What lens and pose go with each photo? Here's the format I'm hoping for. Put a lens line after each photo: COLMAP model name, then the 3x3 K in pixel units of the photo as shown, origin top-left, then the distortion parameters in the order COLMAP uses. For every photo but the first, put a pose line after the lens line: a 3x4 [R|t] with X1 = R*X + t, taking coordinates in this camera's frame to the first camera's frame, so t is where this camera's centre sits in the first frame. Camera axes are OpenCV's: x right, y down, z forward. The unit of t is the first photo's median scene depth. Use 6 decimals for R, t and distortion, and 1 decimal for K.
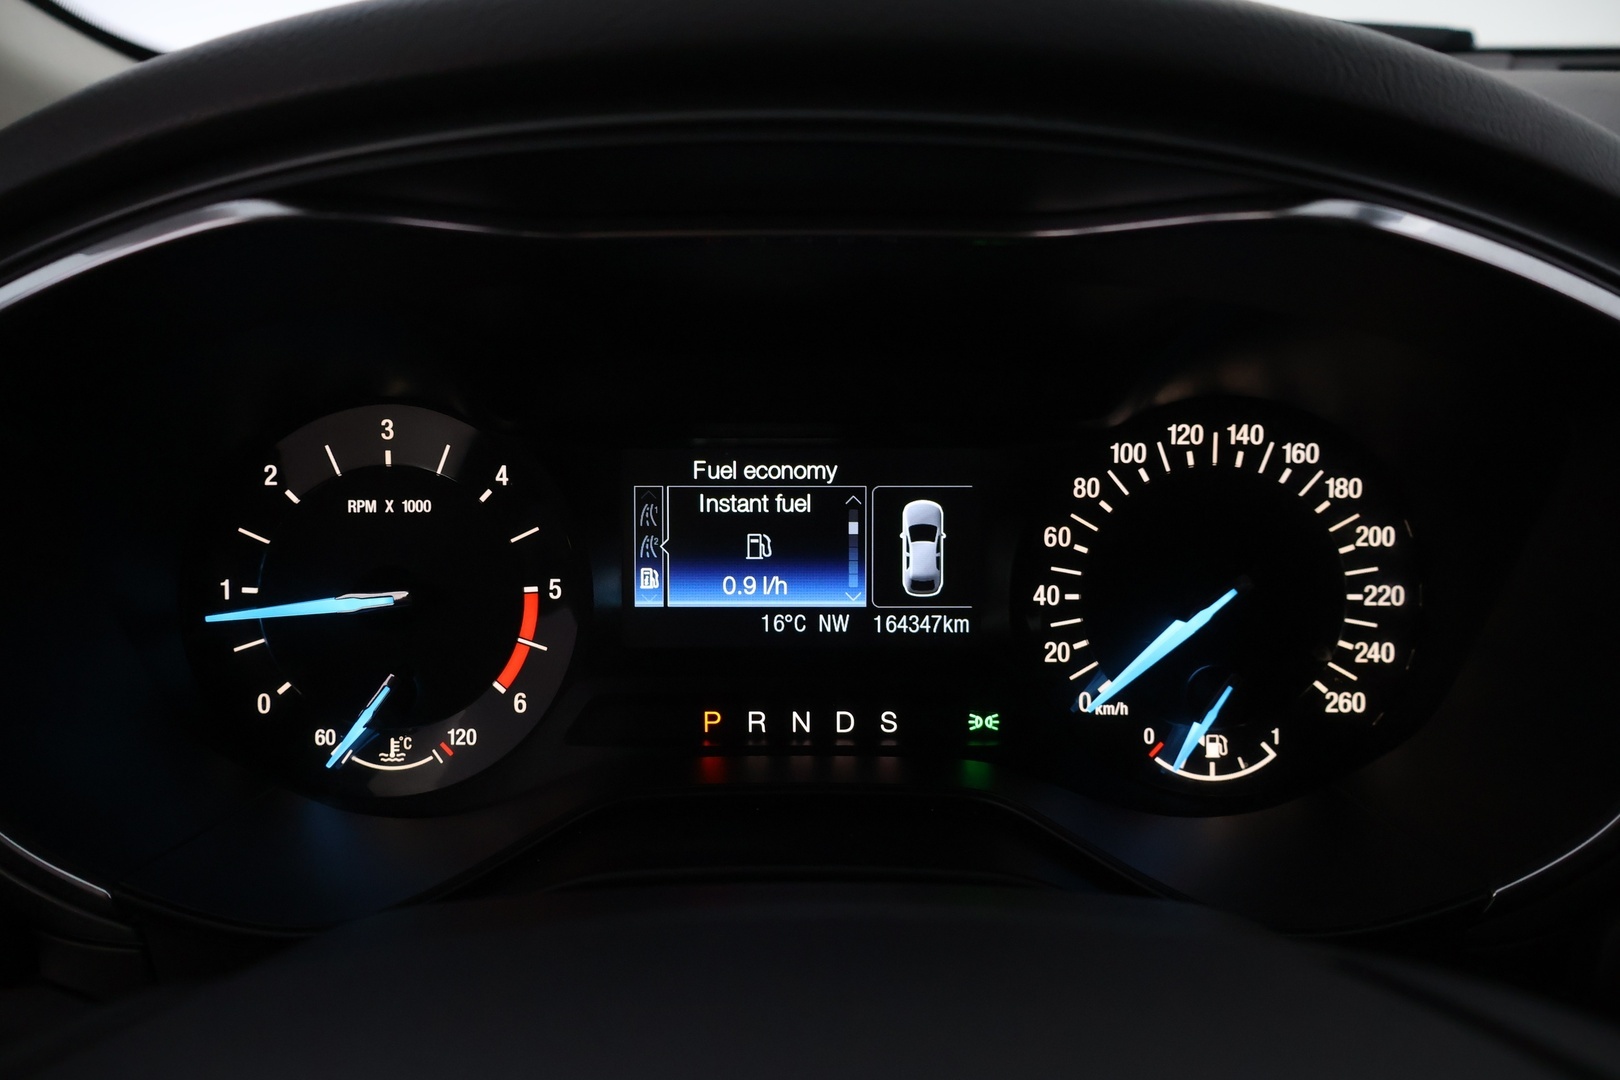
lens RADIAL K [[1351.6, 0, 810.0], [0, 1351.6, 540.0], [0, 0, 1]] dist [0.004520, 0.002638]
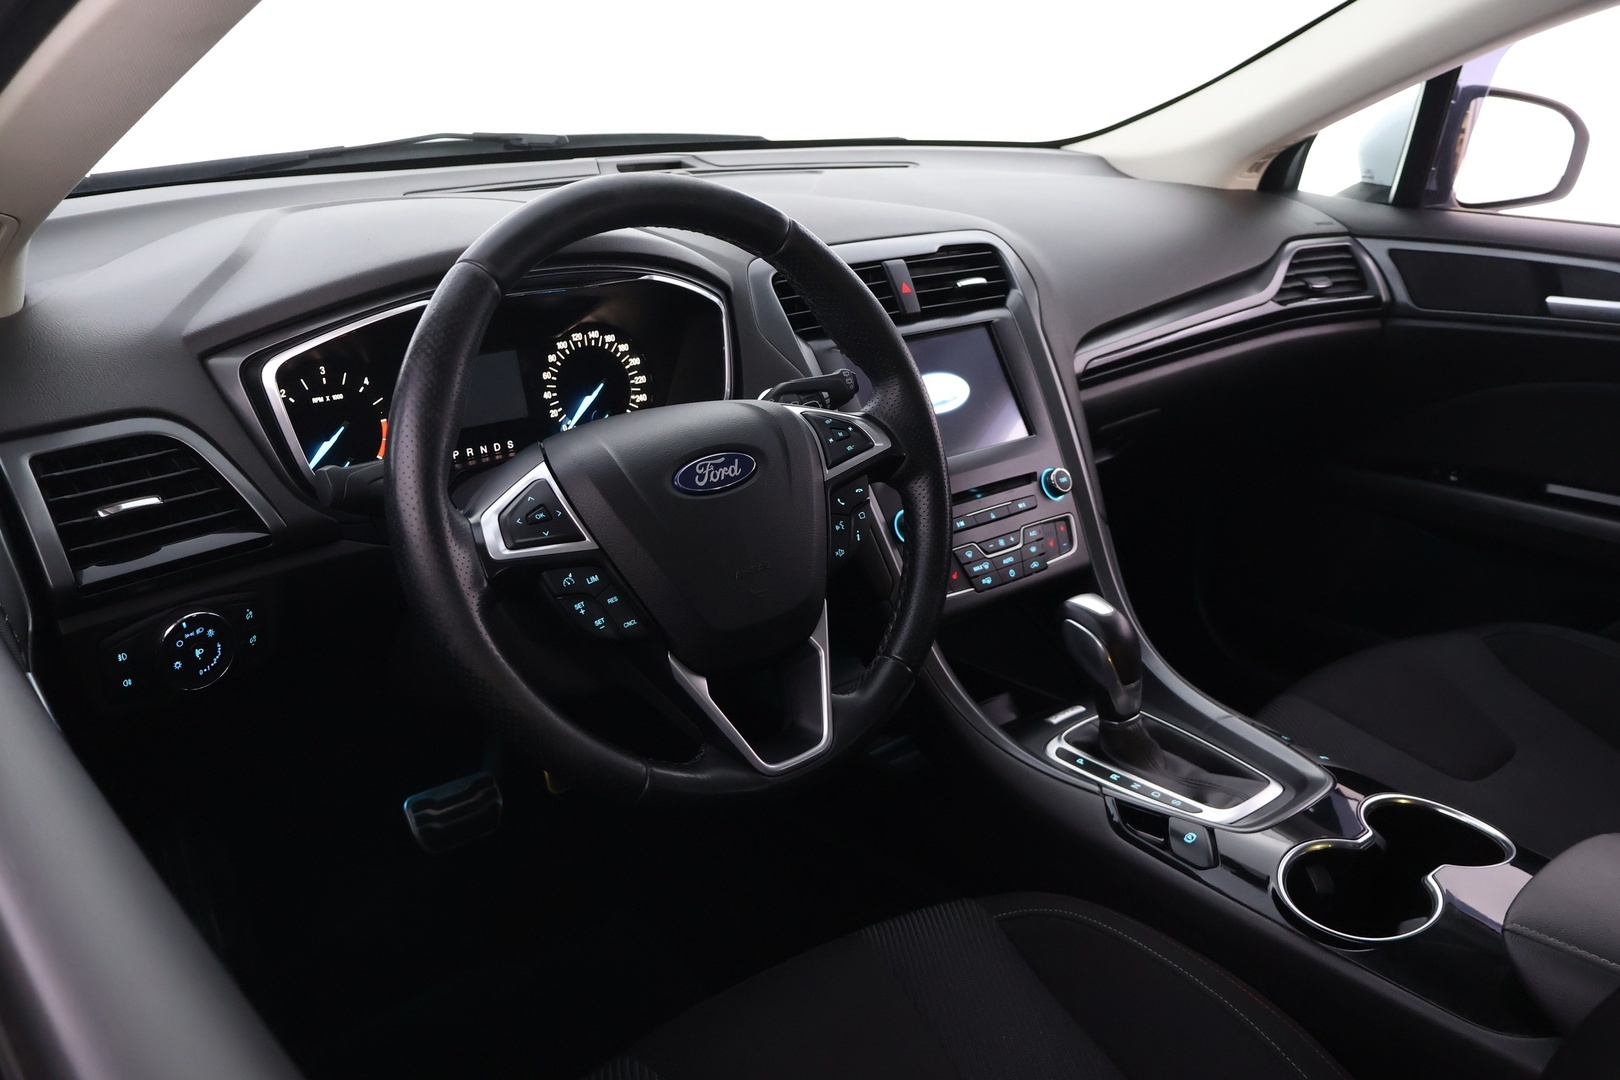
lens RADIAL K [[1351.6, 0, 810.0], [0, 1351.6, 540.0], [0, 0, 1]] dist [0.004520, 0.002638]
pose [[0.760113, -0.213148, 0.613838, -1.311501], [0.187595, 0.976428, 0.106756, 0.145359], [-0.622123, 0.034006, 0.782181, -1.732857]]
